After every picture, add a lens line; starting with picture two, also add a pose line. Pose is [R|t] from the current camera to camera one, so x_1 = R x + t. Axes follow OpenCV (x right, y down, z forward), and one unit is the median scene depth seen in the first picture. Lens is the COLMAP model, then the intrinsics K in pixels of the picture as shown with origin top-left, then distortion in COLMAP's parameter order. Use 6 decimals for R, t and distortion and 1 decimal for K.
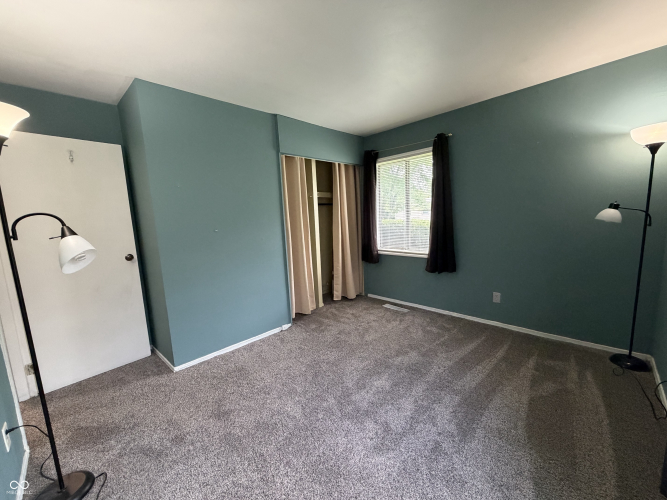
lens RADIAL K [[265.9, 0, 331.8], [0, 265.9, 250.9], [0, 0, 1]] dist [-0.000457, 0.000026]
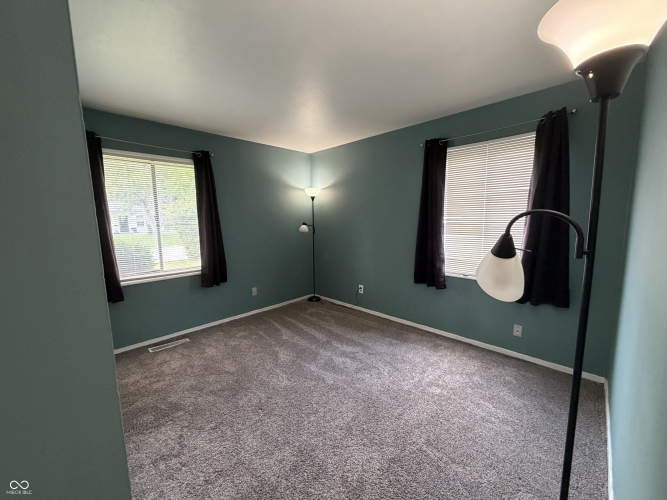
lens RADIAL K [[265.9, 0, 331.8], [0, 265.9, 250.9], [0, 0, 1]] dist [-0.000457, 0.000026]
pose [[-0.005222, -0.076576, 0.997050, -0.703011], [0.151558, 0.985485, 0.076482, -0.067977], [-0.988435, 0.151510, 0.006460, 0.609613]]
